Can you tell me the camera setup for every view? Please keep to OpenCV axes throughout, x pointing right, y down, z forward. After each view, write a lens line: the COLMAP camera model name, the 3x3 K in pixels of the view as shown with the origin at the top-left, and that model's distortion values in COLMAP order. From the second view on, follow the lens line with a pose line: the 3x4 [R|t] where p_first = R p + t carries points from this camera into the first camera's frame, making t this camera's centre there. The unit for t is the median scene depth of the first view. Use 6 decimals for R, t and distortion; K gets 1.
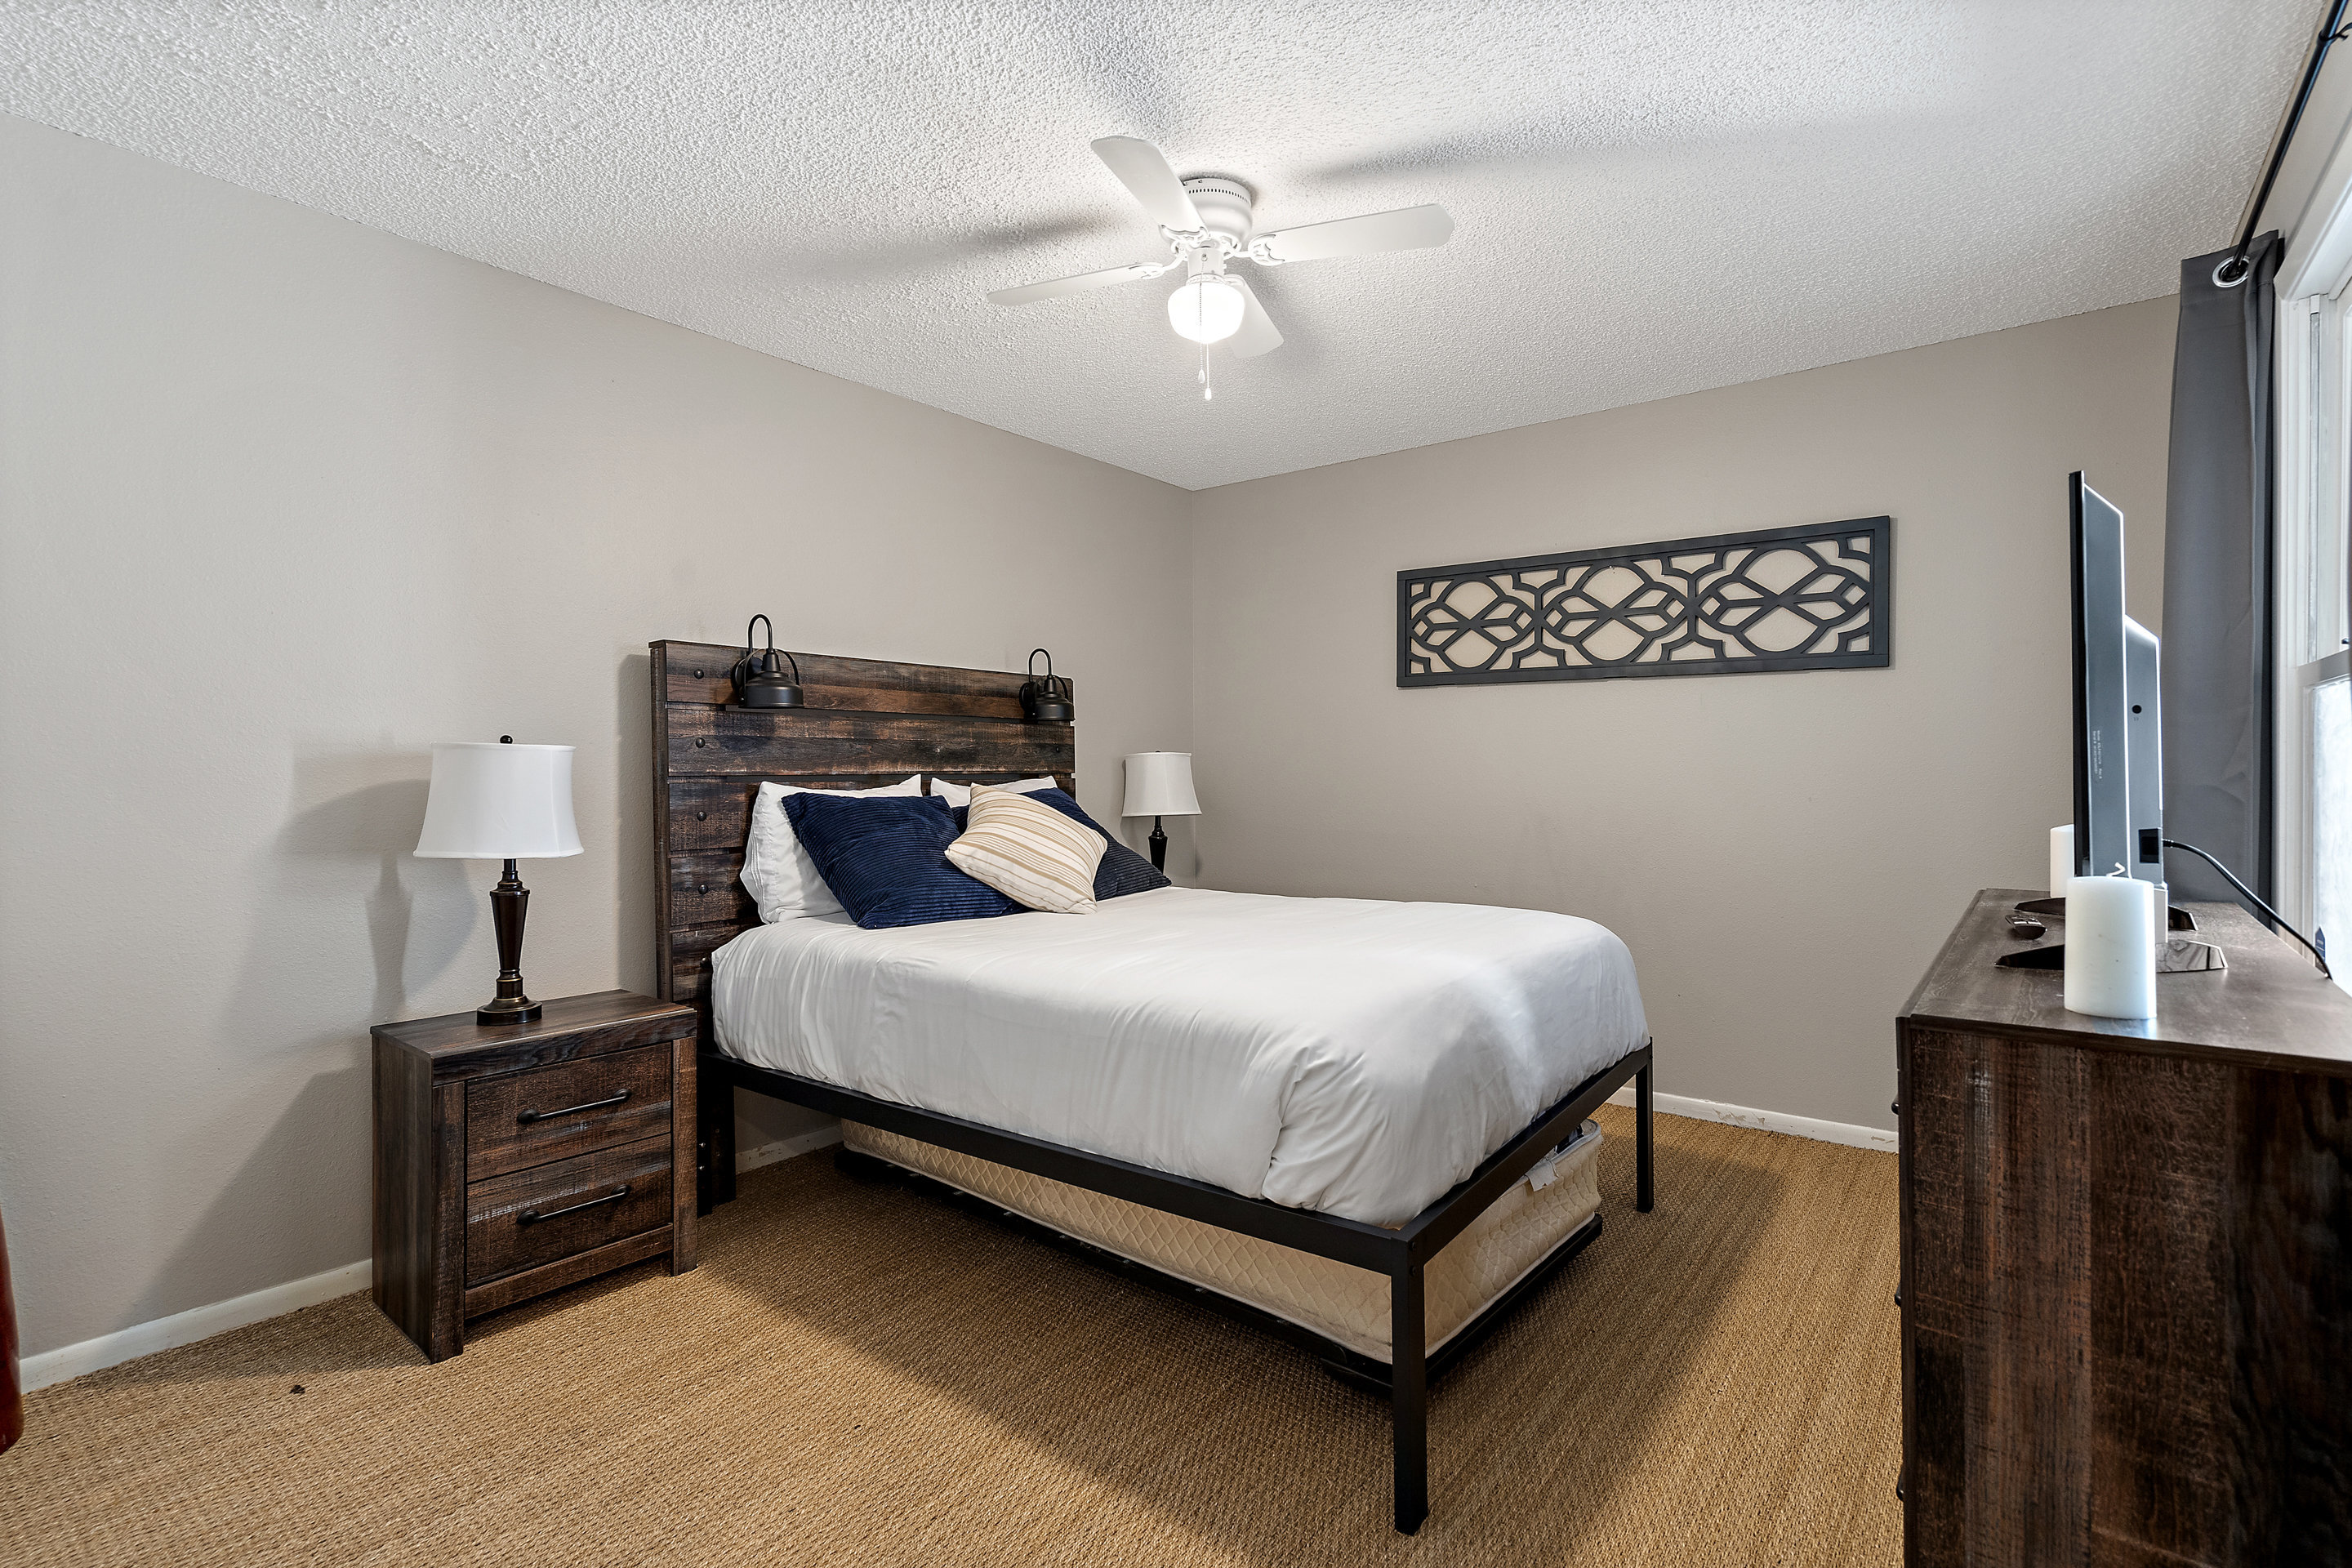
lens RADIAL K [[1062.5, 0, 1185.5], [0, 1062.5, 769.6], [0, 0, 1]] dist [-0.000975, 0.000737]
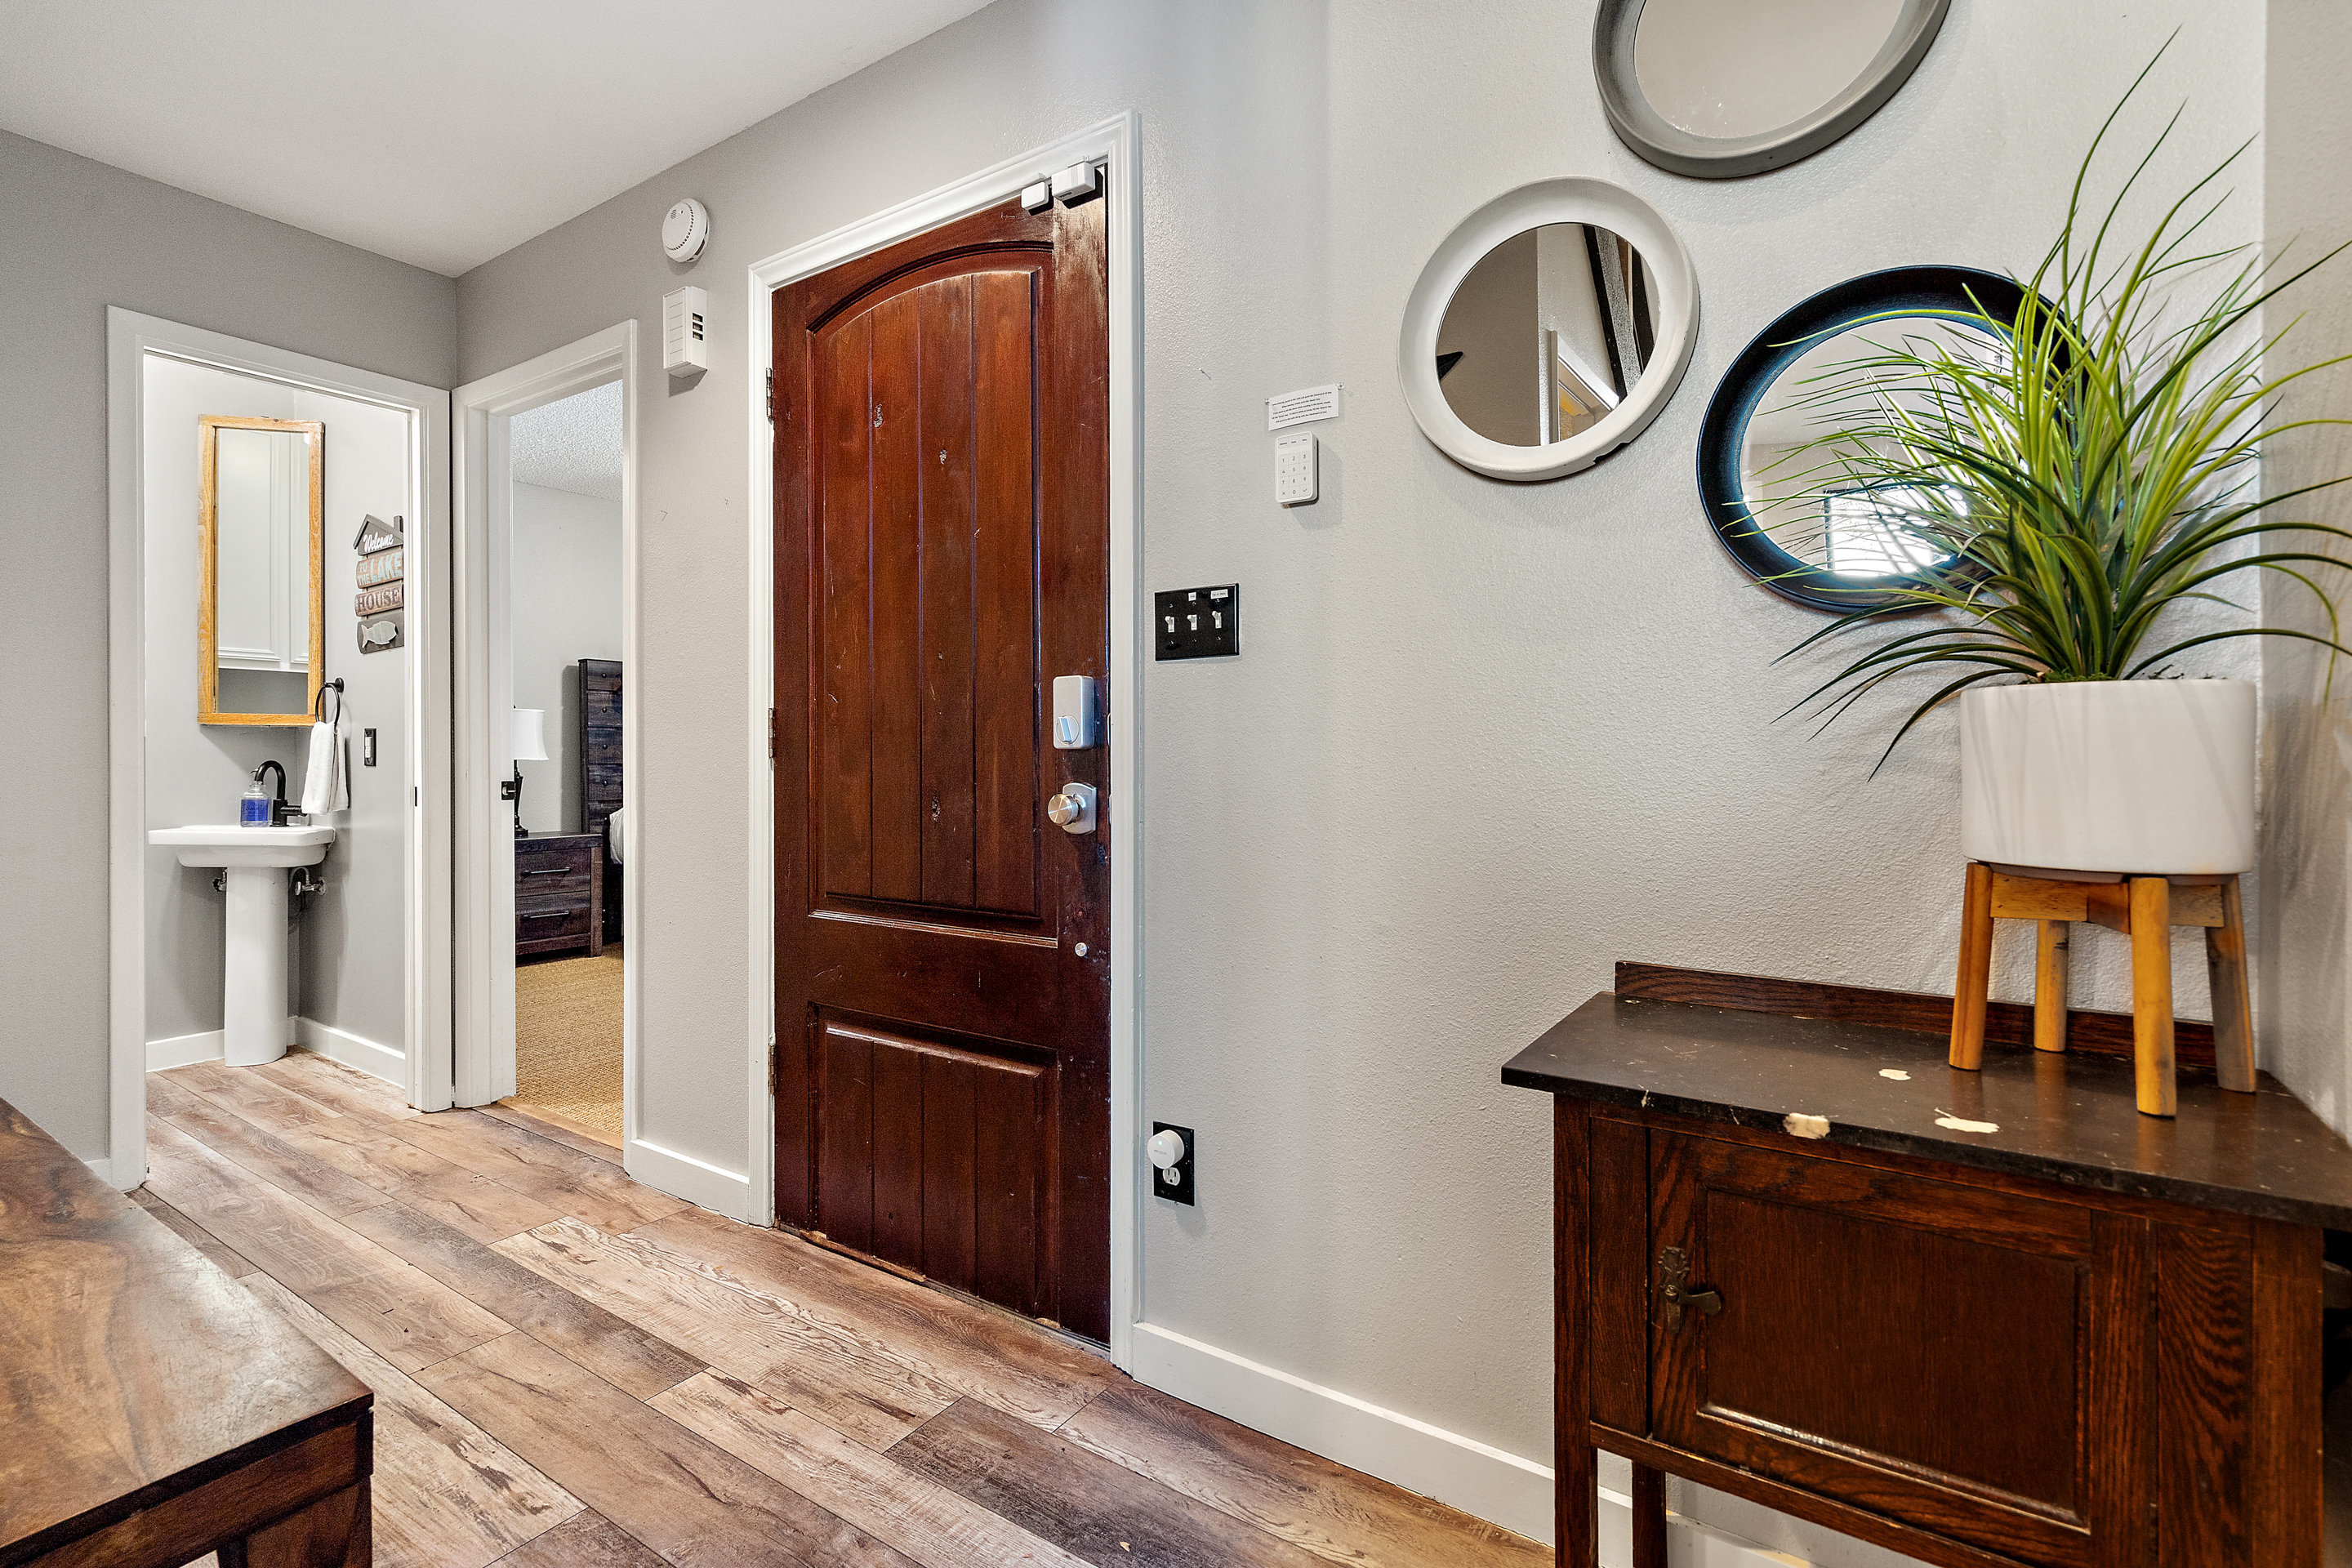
lens RADIAL K [[1062.5, 0, 1163.2], [0, 1062.5, 760.9], [0, 0, 1]] dist [-0.000975, 0.000737]
pose [[0.997381, 0.007936, 0.071892, 0.461083], [-0.007751, 0.999966, -0.002856, 0.069049], [-0.071912, 0.002291, 0.997408, -1.097927]]
